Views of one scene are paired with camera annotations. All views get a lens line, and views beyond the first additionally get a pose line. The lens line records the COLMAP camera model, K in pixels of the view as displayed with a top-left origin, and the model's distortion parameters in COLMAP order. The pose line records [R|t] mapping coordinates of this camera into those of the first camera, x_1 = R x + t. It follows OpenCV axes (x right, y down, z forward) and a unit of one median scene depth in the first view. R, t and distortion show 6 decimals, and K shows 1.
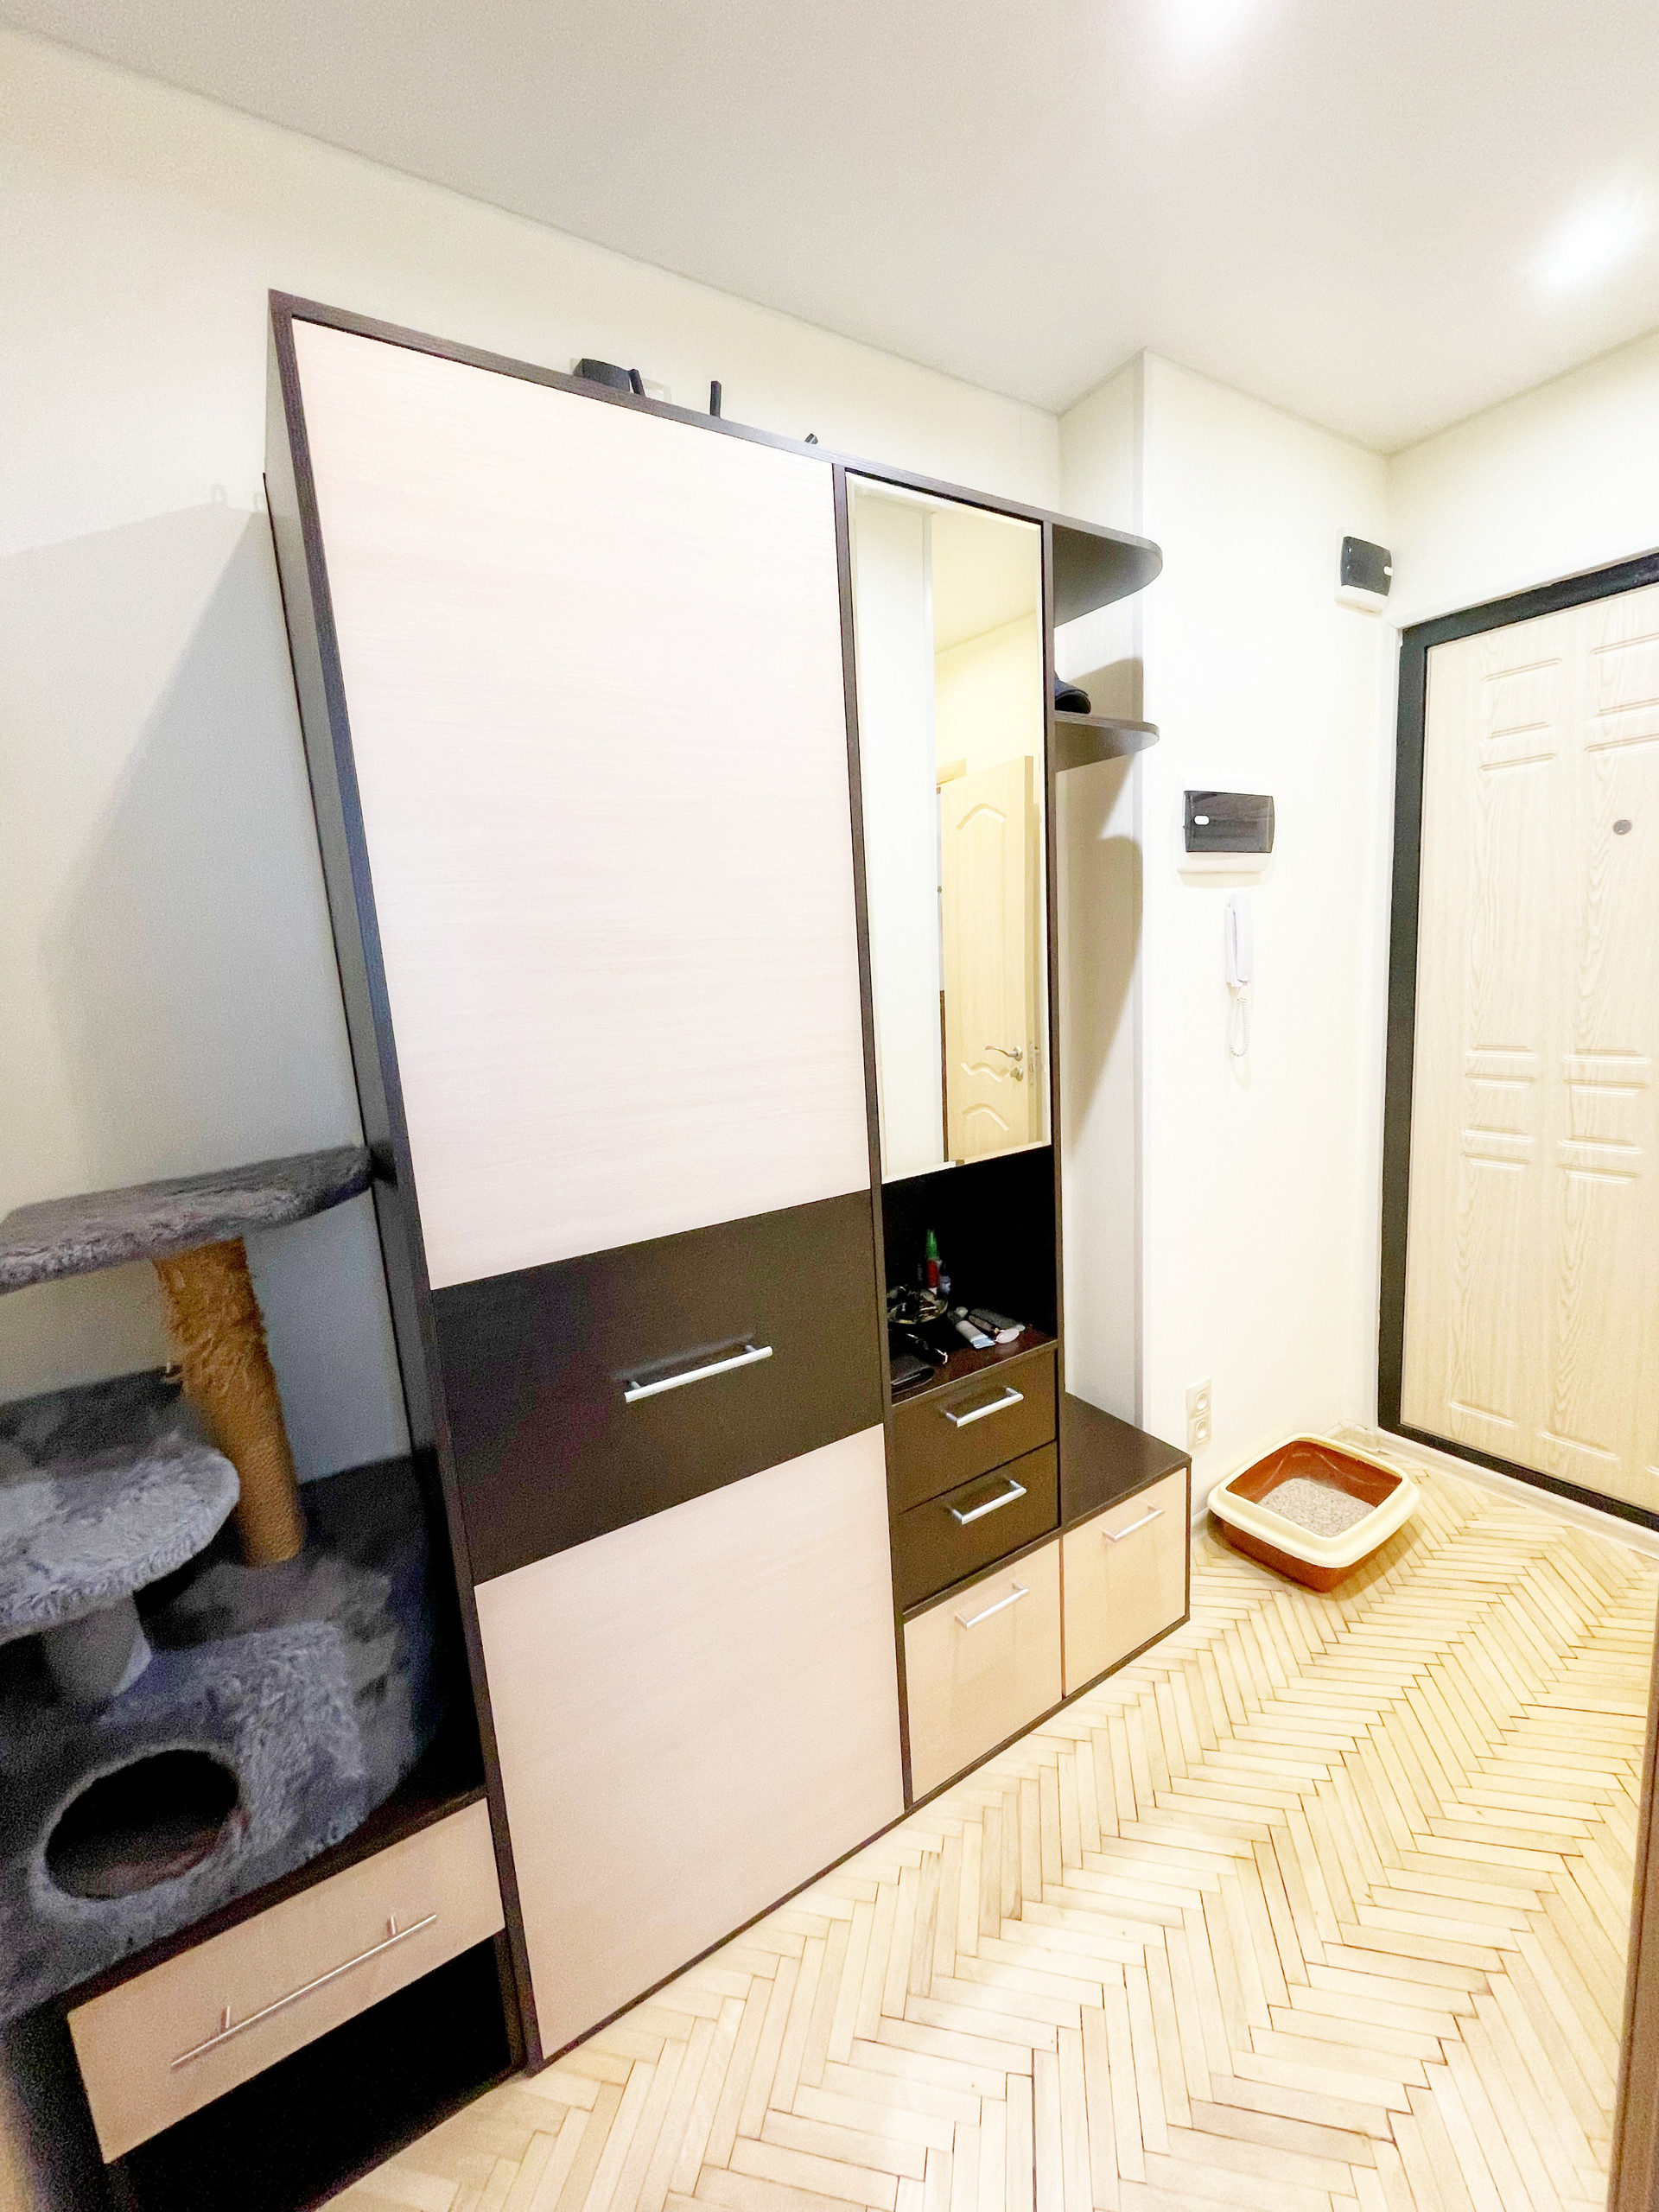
lens RADIAL K [[871.5, 0, 827.0], [0, 871.5, 1098.1], [0, 0, 1]] dist [-0.000562, -0.006315]
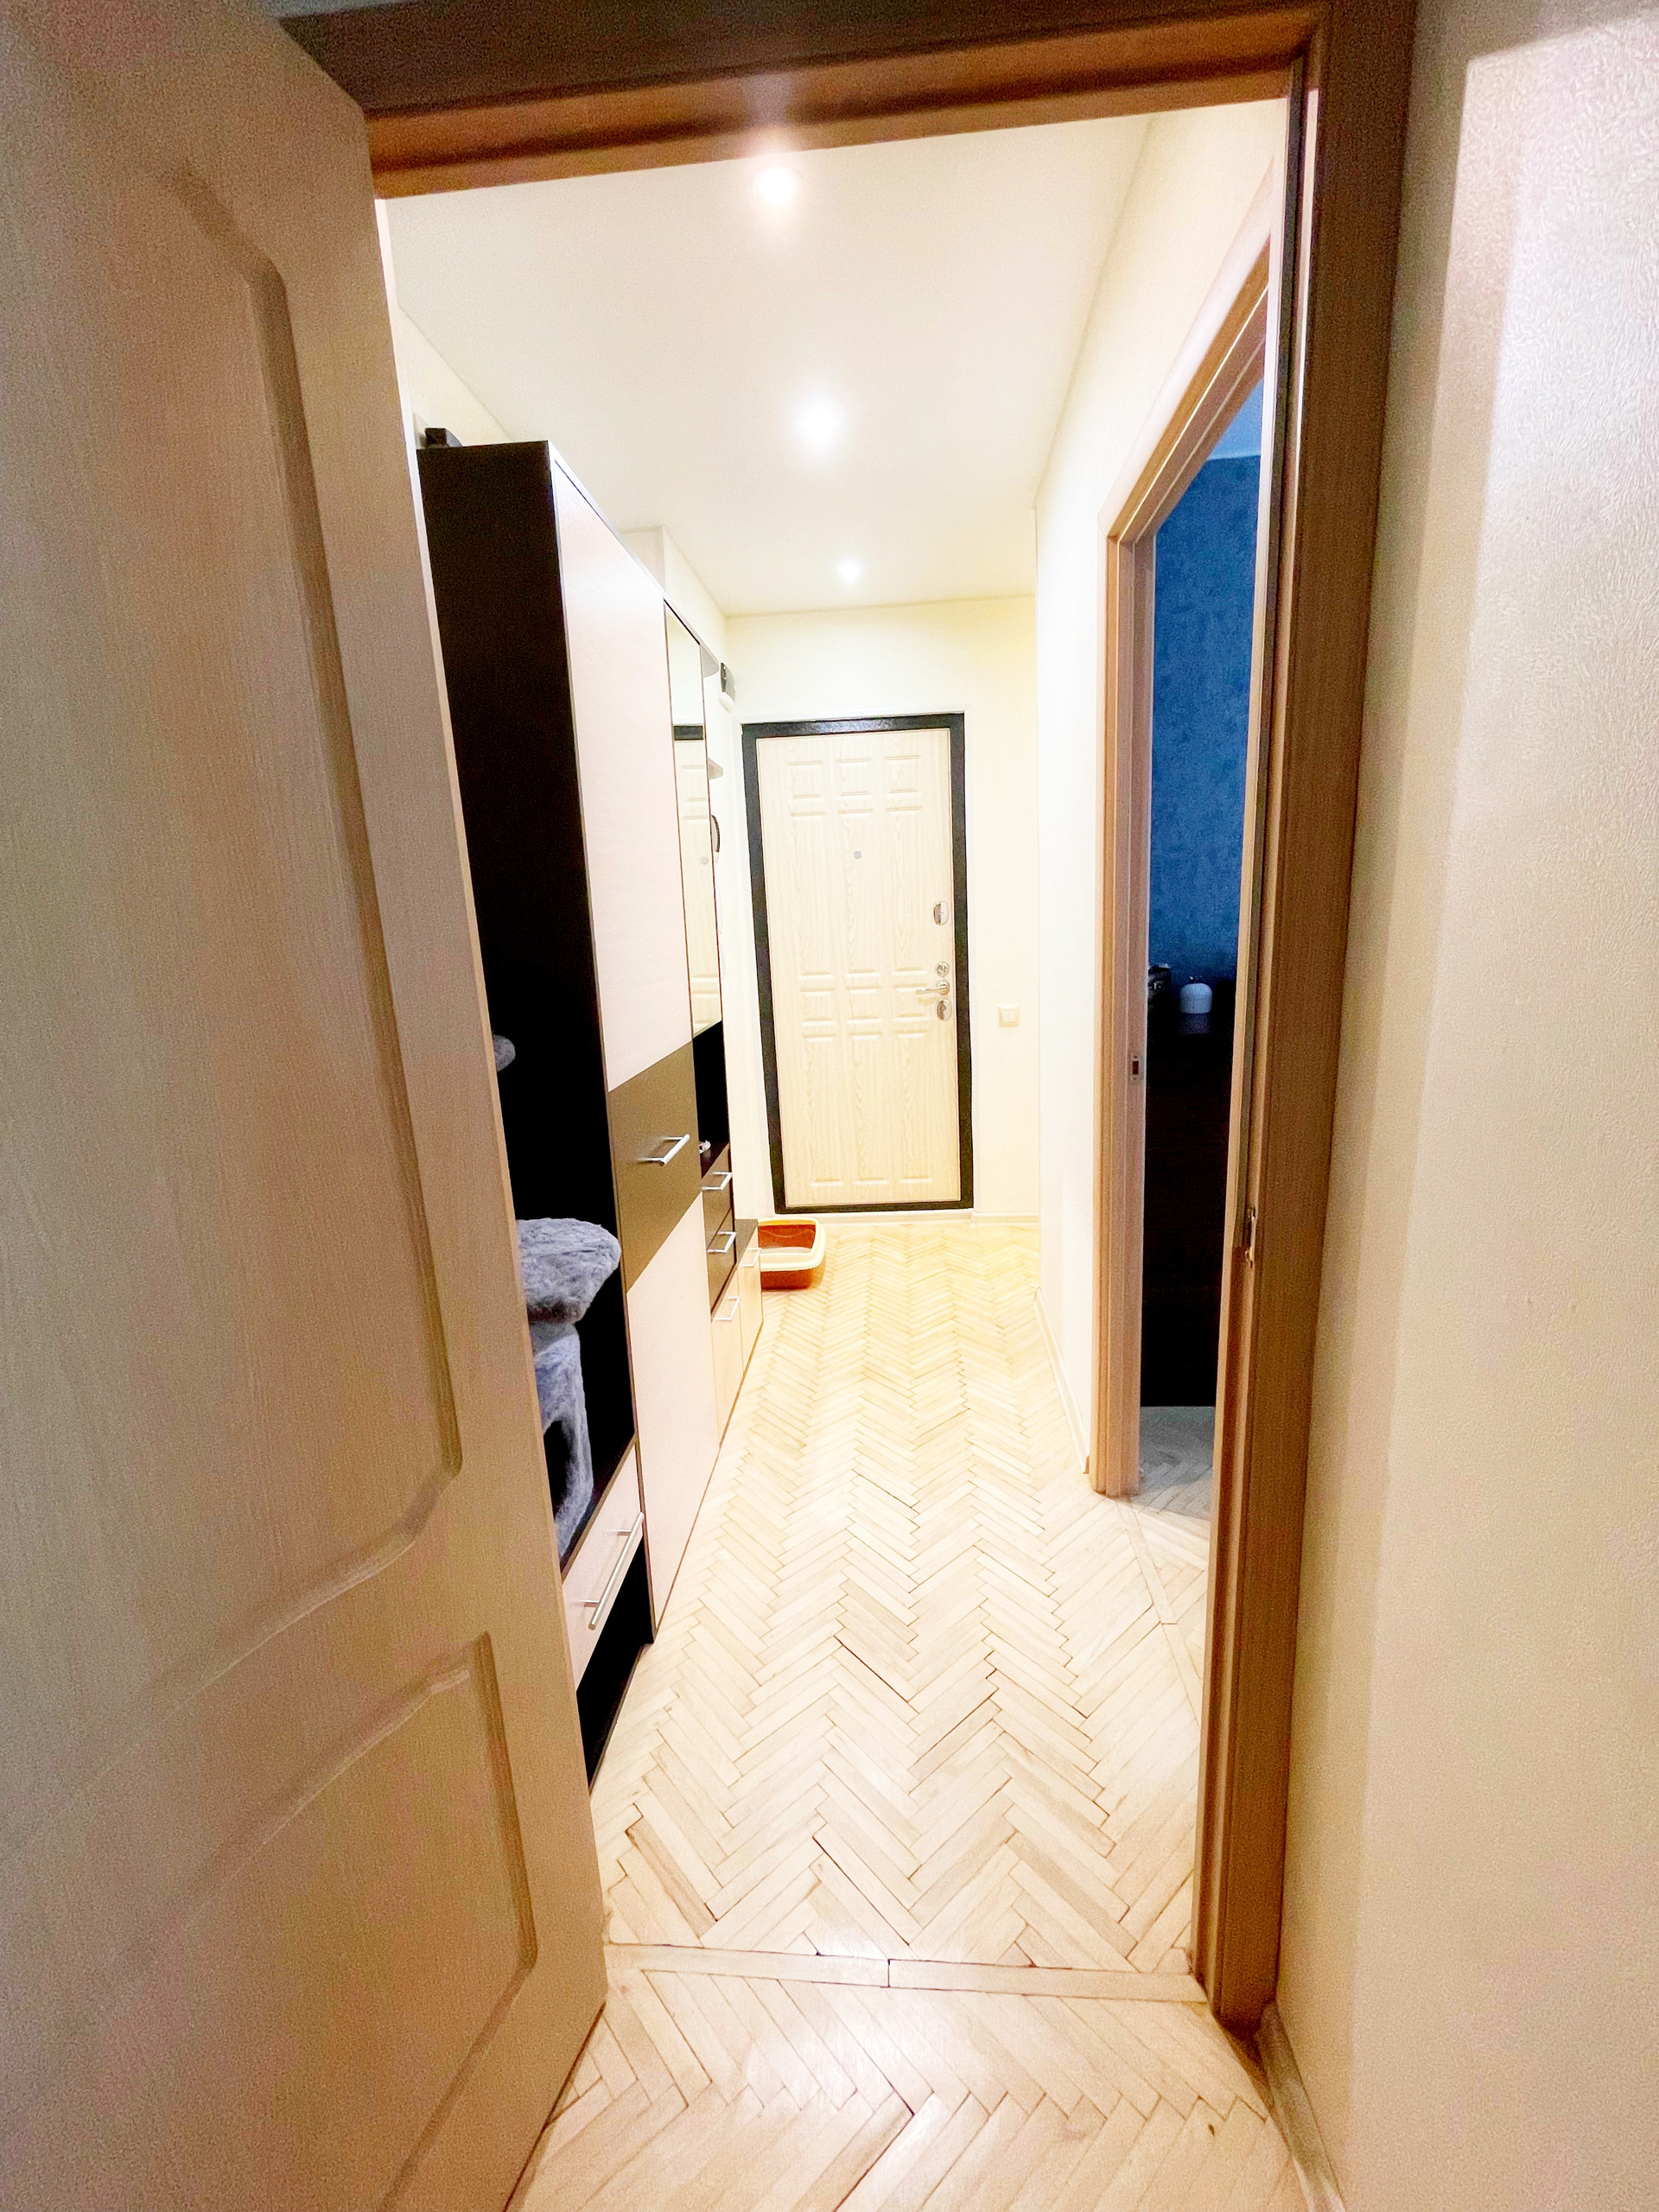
lens RADIAL K [[890.3, 0, 829.9], [0, 890.3, 1093.6], [0, 0, 1]] dist [-0.000151, -0.000311]
pose [[0.601376, -0.126587, 0.788874, -0.836835], [0.132136, 0.989530, 0.058055, 0.103426], [-0.787964, 0.069326, 0.611806, -0.155962]]
